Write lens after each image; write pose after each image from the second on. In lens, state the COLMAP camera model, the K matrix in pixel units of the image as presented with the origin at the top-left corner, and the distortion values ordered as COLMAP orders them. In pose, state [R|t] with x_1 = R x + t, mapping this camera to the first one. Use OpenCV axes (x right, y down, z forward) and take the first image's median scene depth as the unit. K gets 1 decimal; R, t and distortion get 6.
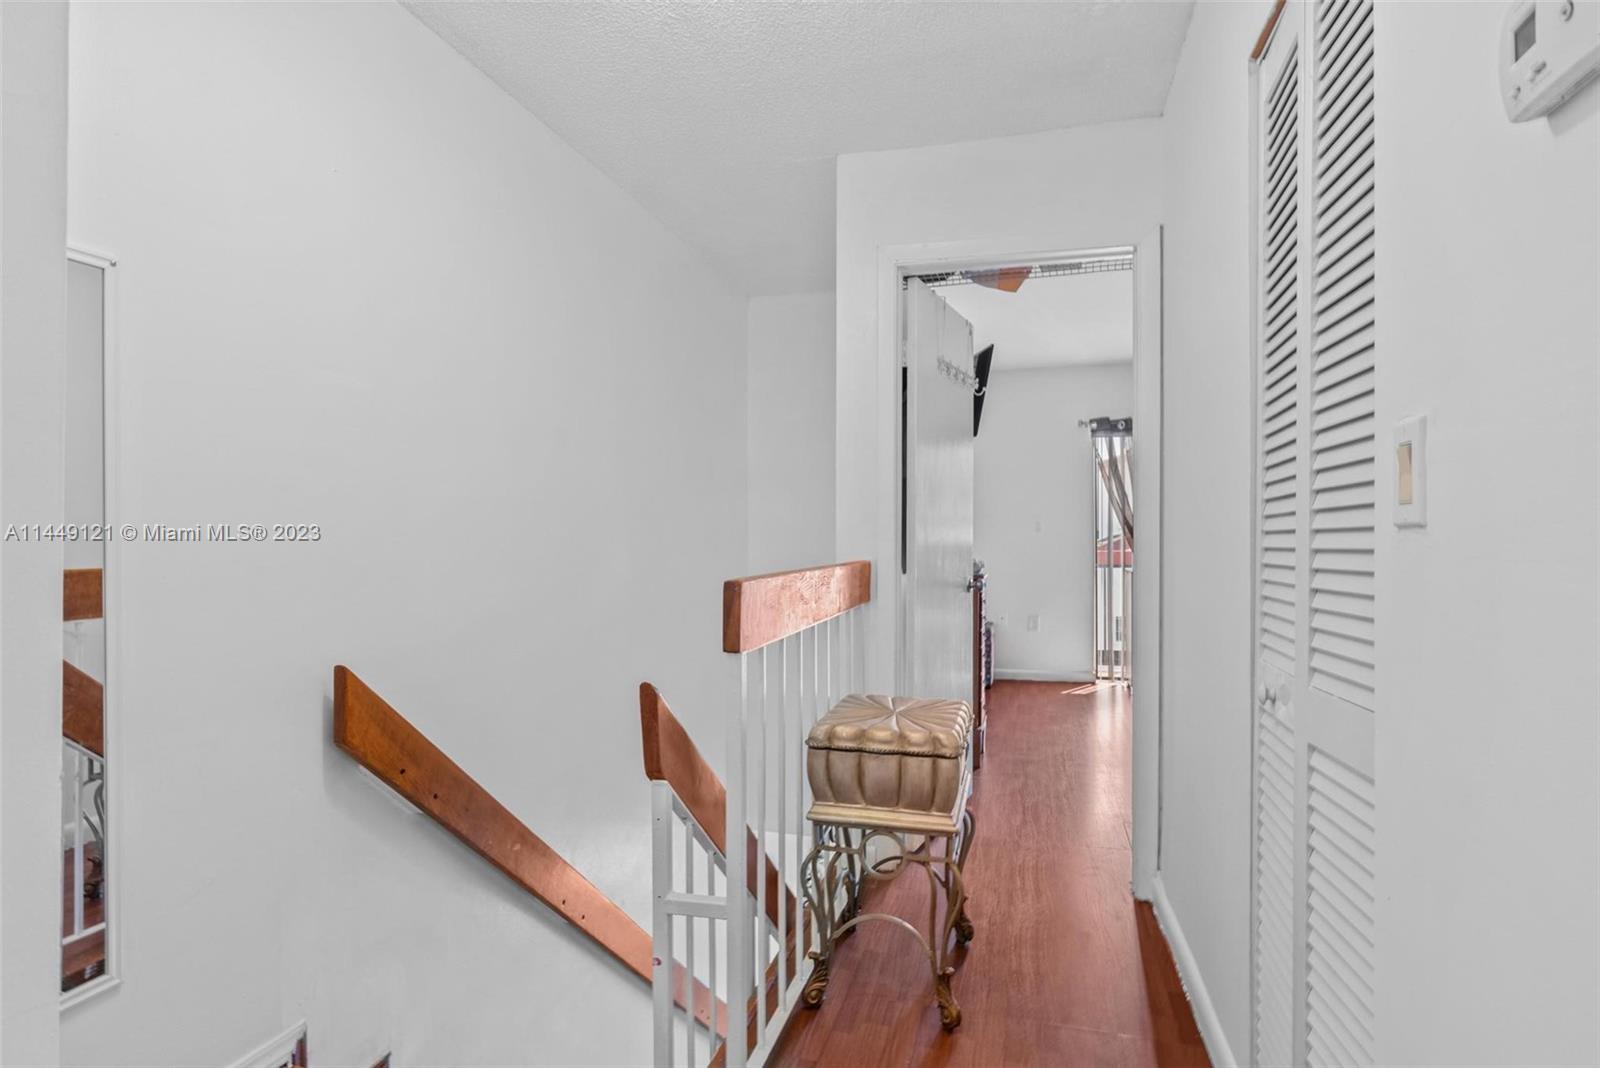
lens RADIAL K [[872.0, 0, 794.0], [0, 872.0, 539.6], [0, 0, 1]] dist [-0.001550, -0.000619]
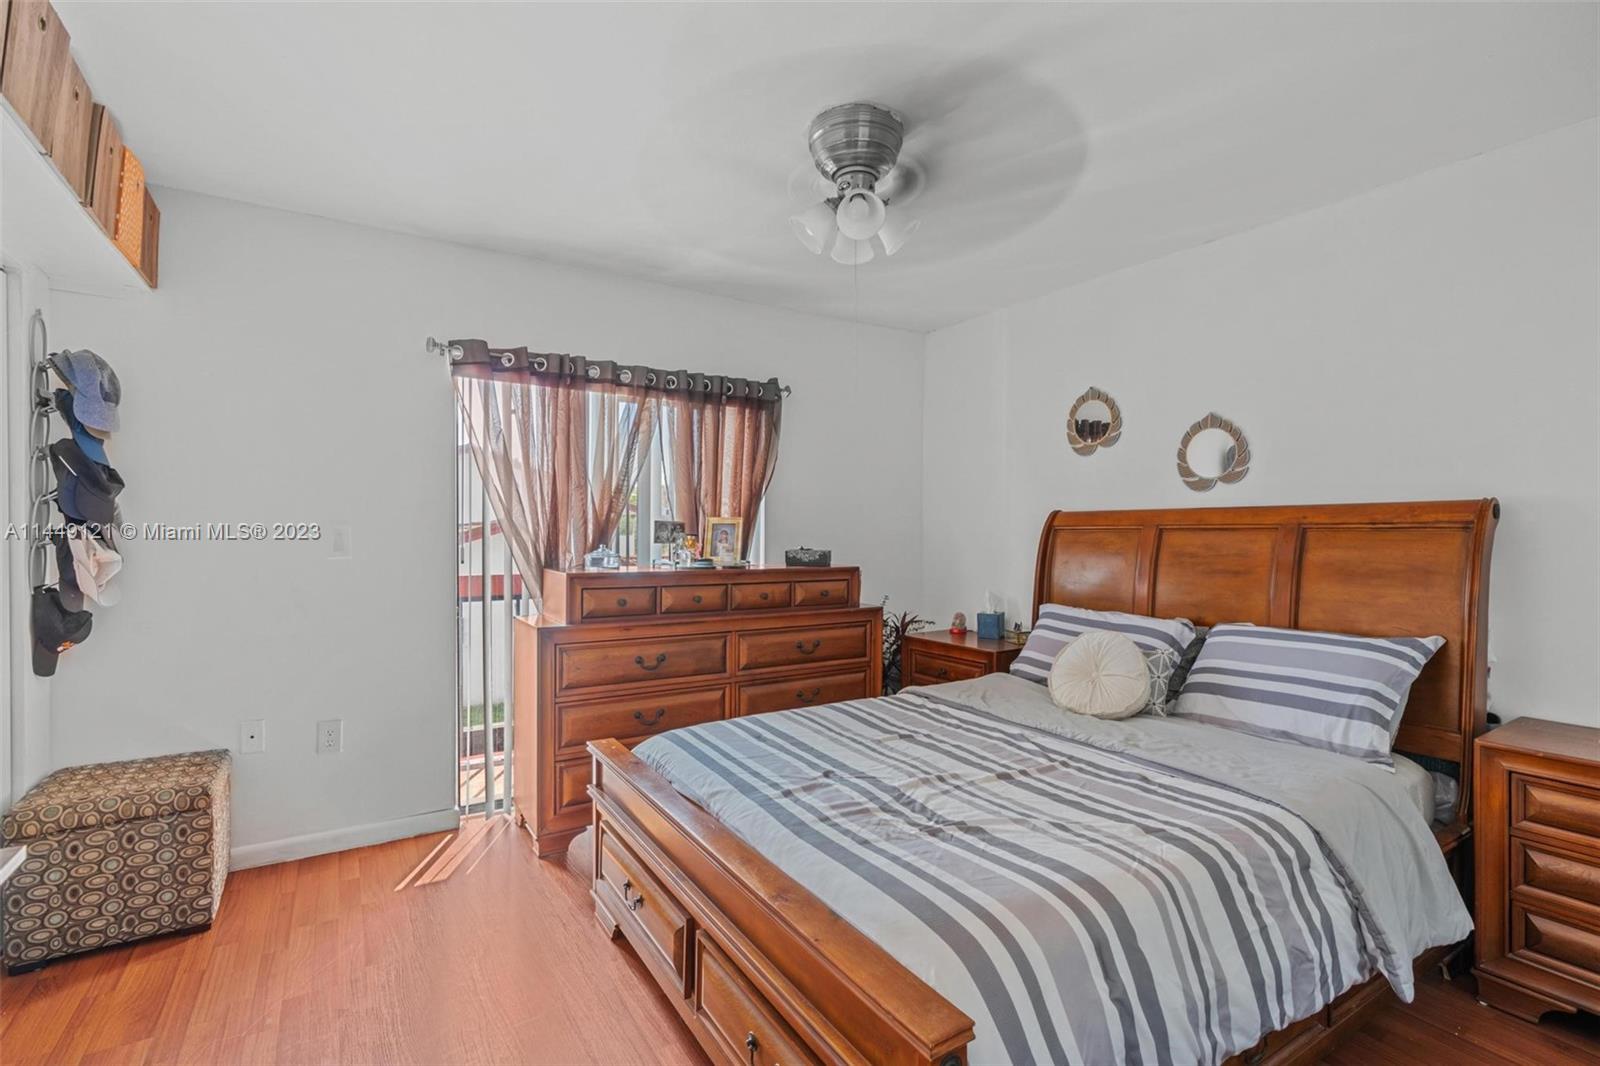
lens RADIAL K [[723.7, 0, 792.6], [0, 723.7, 529.9], [0, 0, 1]] dist [-0.008238, 0.000678]
pose [[0.726256, -0.002327, 0.687420, 0.186379], [-0.007836, 0.999901, 0.011664, -0.027571], [-0.687380, -0.013858, 0.726166, 0.528538]]
